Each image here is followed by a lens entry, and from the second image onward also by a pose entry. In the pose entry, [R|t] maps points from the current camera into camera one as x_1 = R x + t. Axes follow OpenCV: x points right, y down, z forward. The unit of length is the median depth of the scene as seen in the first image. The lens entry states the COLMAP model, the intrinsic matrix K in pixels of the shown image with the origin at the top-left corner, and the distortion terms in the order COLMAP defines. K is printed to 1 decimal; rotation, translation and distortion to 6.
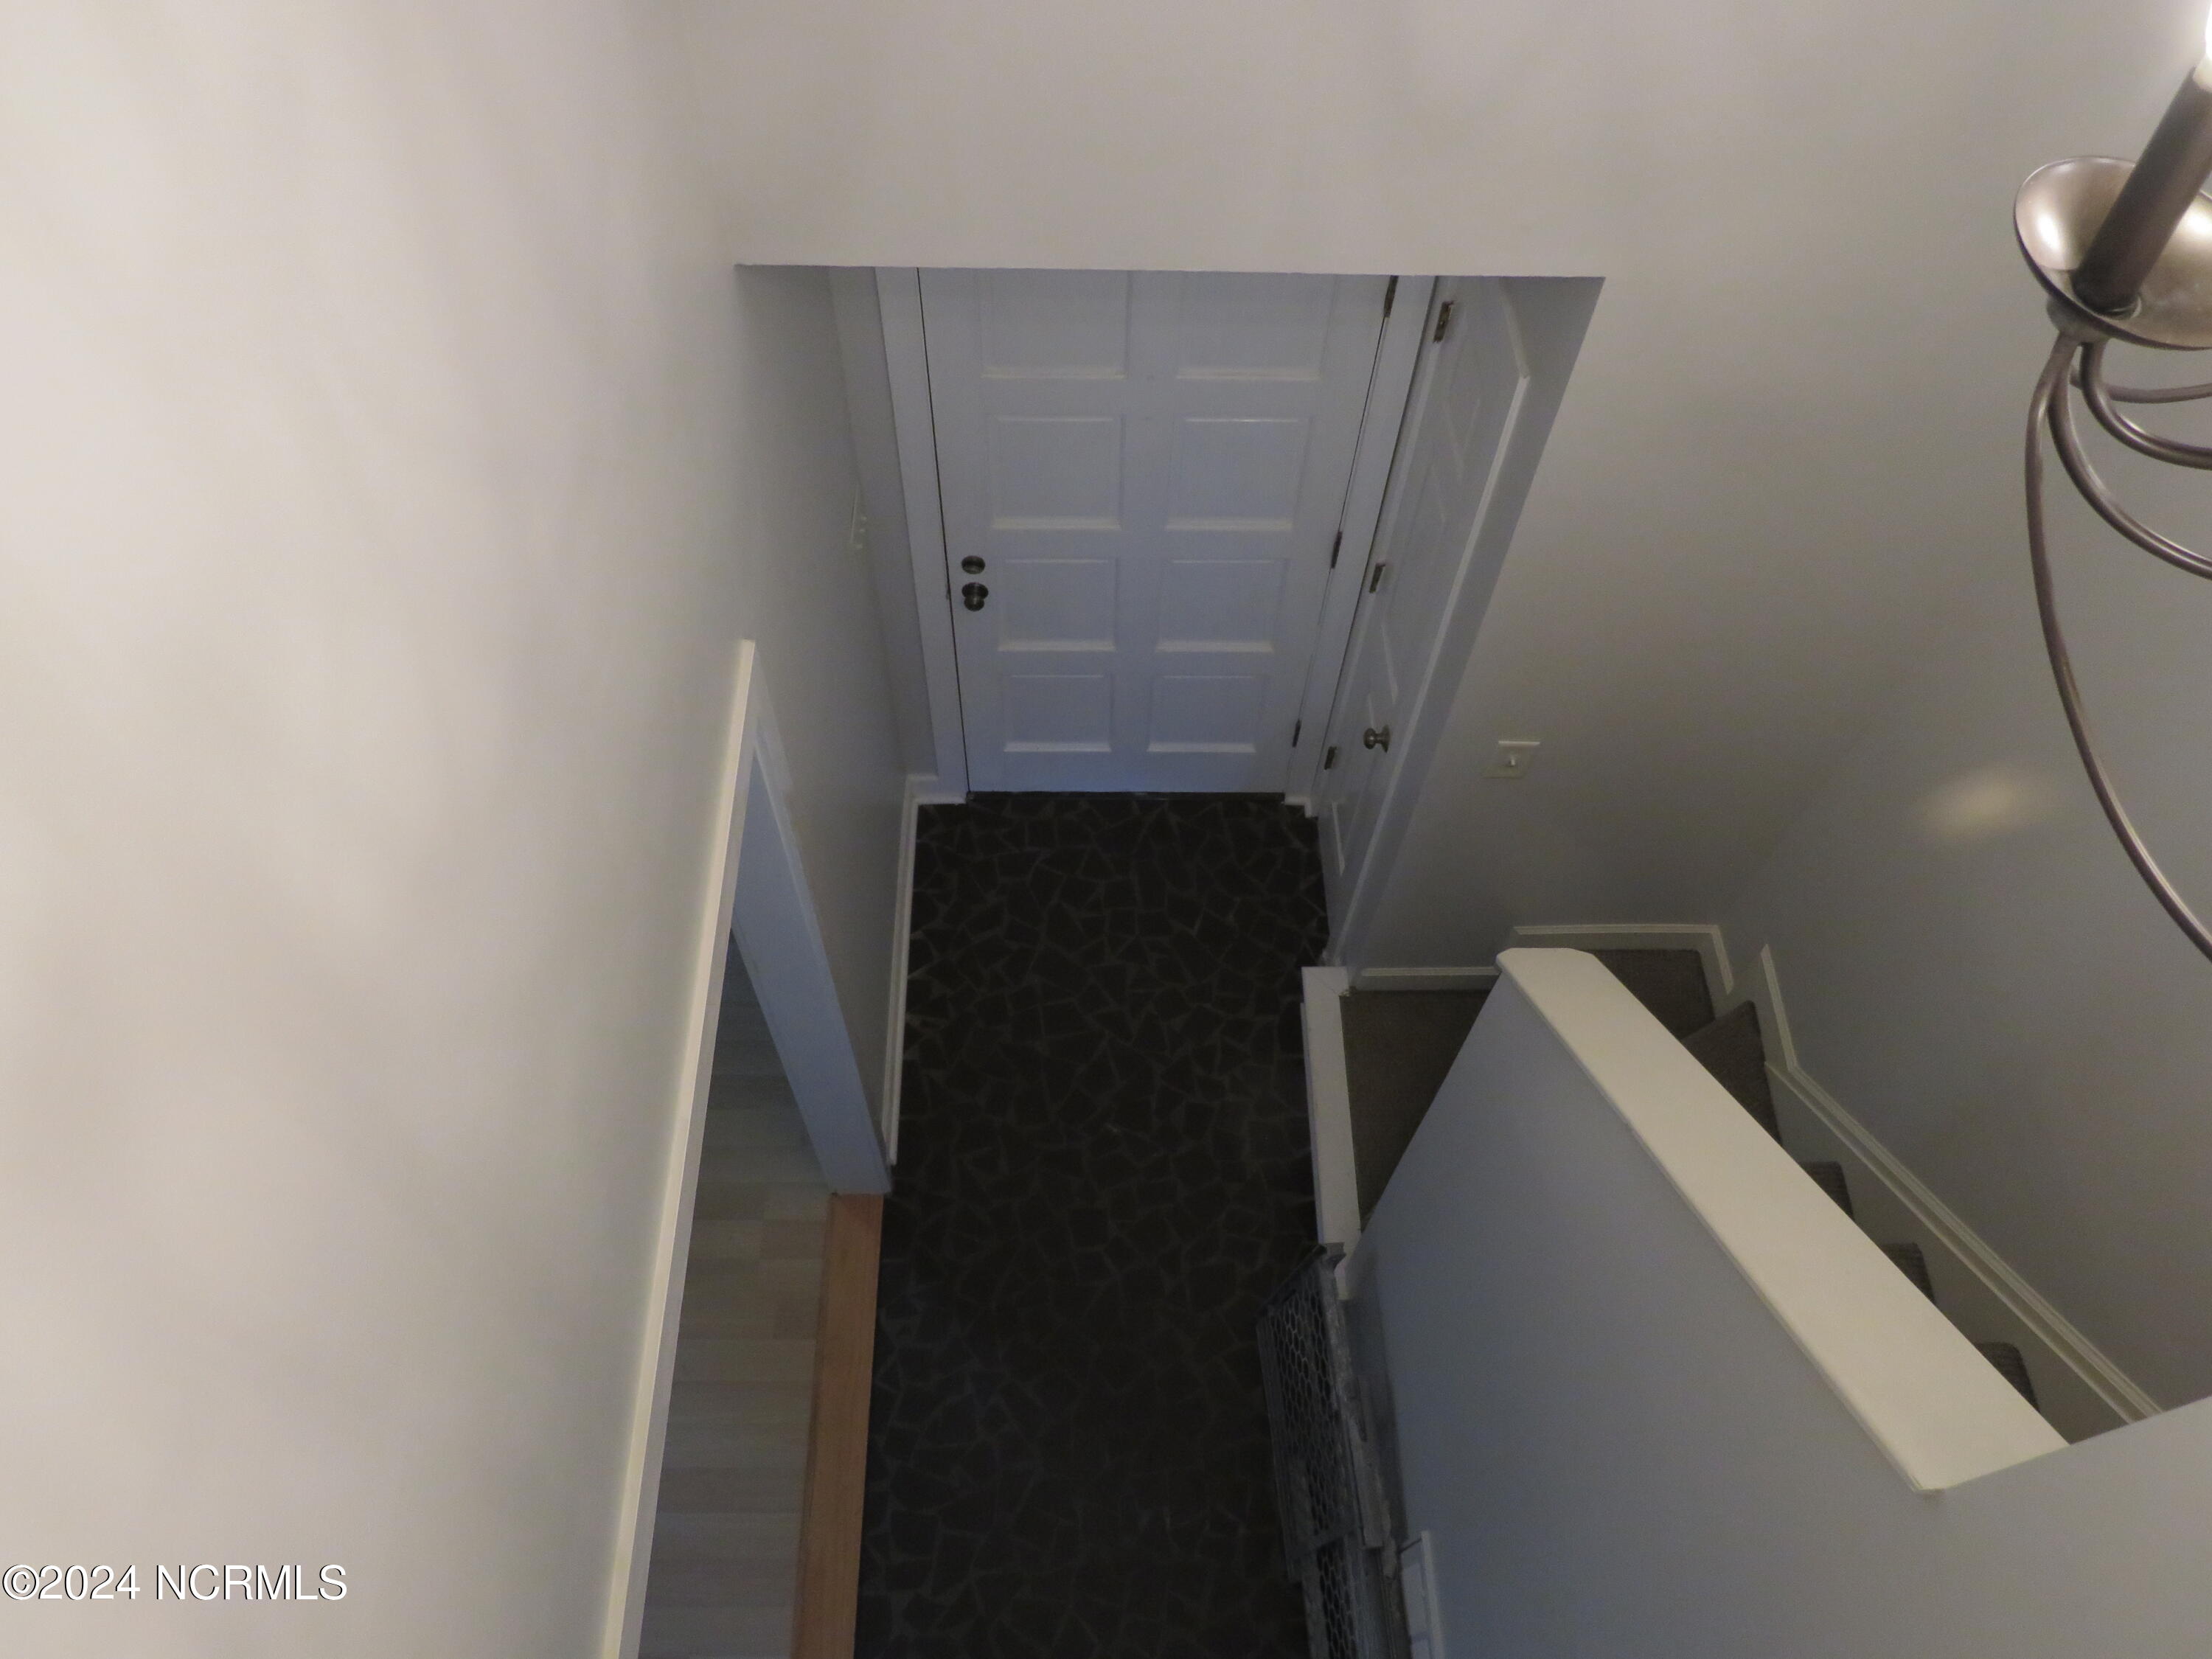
lens RADIAL K [[1571.8, 0, 1107.2], [0, 1571.8, 833.5], [0, 0, 1]] dist [-0.005663, -0.000320]
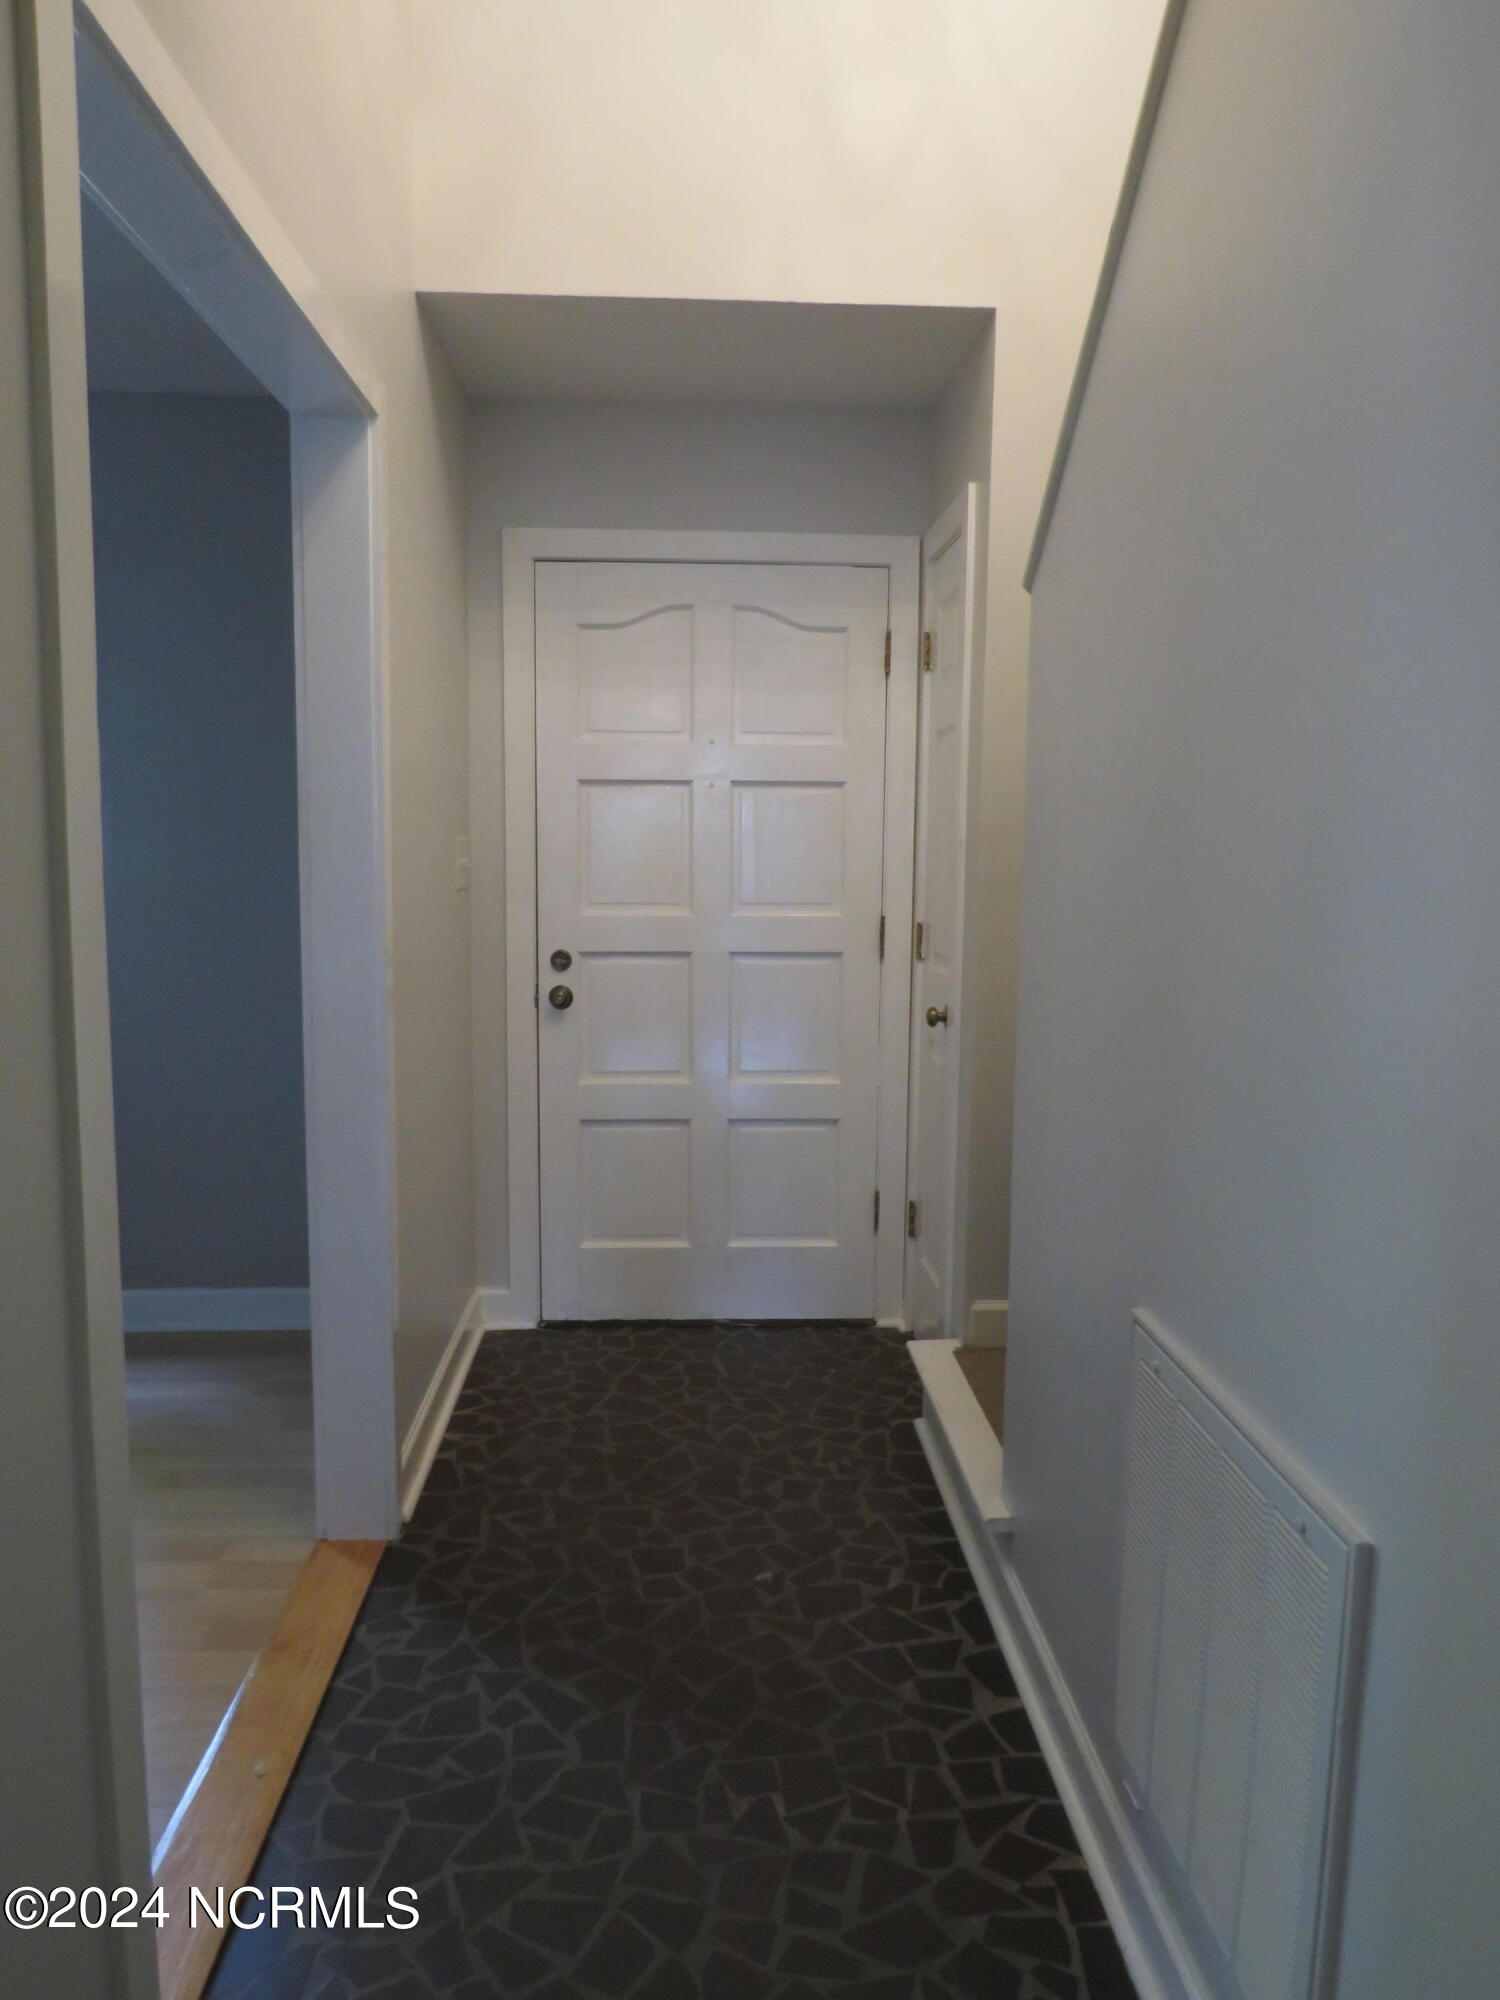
lens RADIAL K [[1421.1, 0, 744.0], [0, 1421.1, 1004.2], [0, 0, 1]] dist [-0.005663, -0.000320]
pose [[0.999318, -0.016807, 0.032877, 0.010361], [0.036227, 0.618559, -0.784903, 0.597538], [-0.007144, 0.785559, 0.618746, 0.365889]]
